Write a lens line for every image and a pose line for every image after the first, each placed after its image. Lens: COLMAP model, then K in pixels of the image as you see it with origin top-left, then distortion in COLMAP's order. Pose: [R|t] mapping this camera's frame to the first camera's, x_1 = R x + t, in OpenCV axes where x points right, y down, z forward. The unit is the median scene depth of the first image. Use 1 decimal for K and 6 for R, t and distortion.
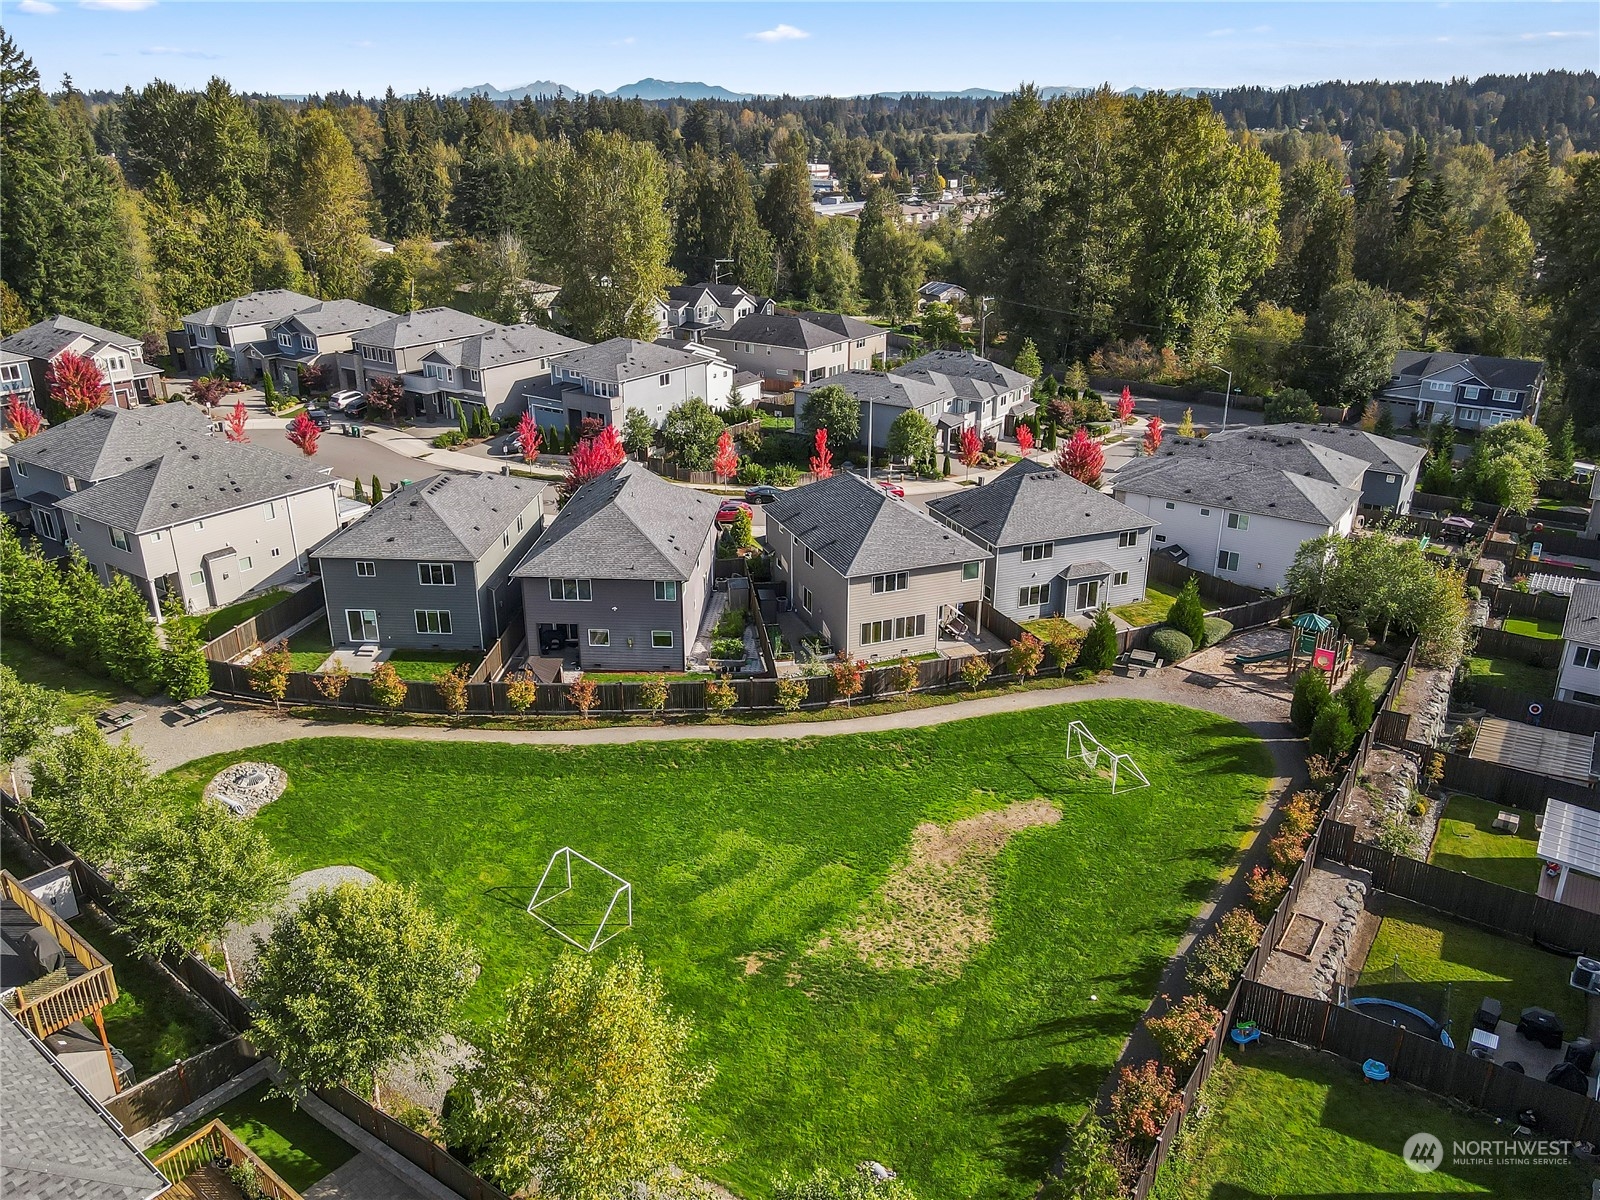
lens RADIAL K [[1180.0, 0, 792.2], [0, 1180.0, 598.2], [0, 0, 1]] dist [0.000176, 0.008114]
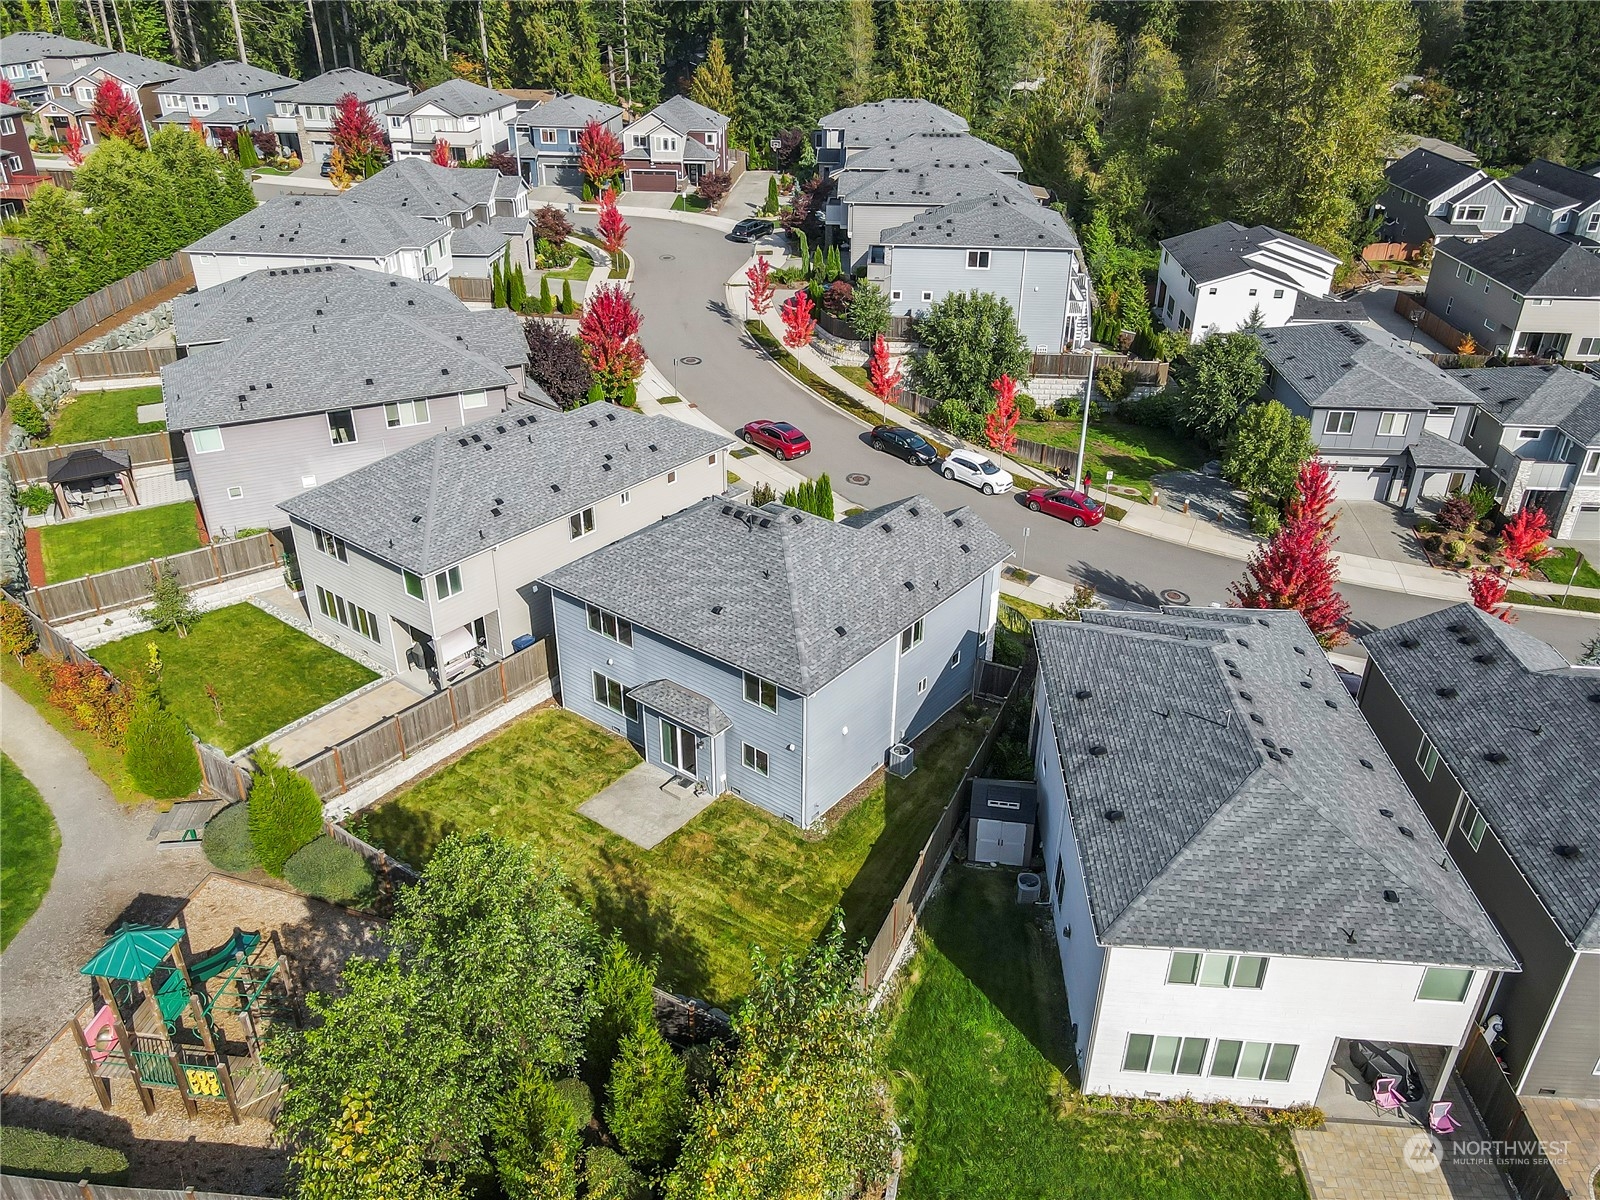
lens RADIAL K [[1180.0, 0, 792.2], [0, 1180.0, 598.2], [0, 0, 1]] dist [0.000176, 0.008114]
pose [[0.501540, 0.413182, -0.760091, 0.381451], [-0.325846, 0.904099, 0.276457, -0.132656], [0.801425, 0.109019, 0.588076, 0.423932]]
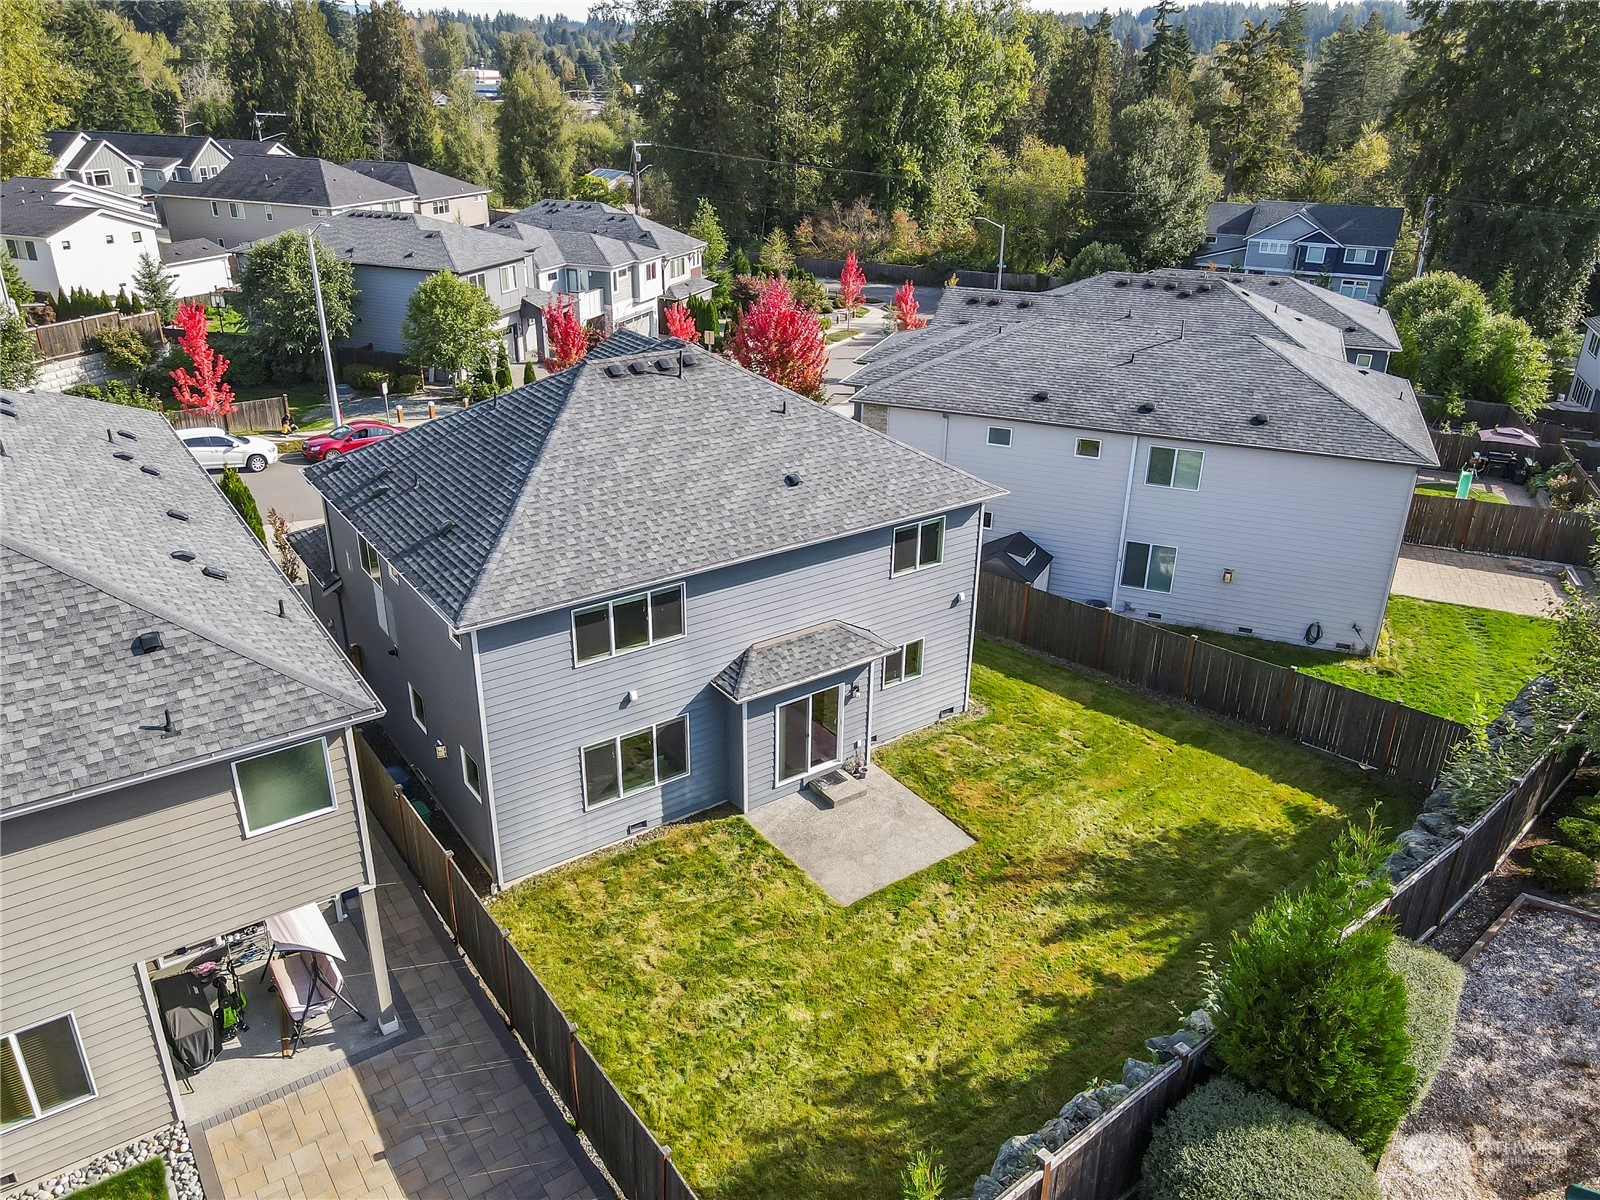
lens RADIAL K [[1180.0, 0, 792.2], [0, 1180.0, 598.2], [0, 0, 1]] dist [0.000176, 0.008114]
pose [[0.972495, -0.085231, 0.216769, 0.105552], [0.074934, 0.995654, 0.055301, -0.033326], [-0.220540, -0.037537, 0.974655, 0.406525]]
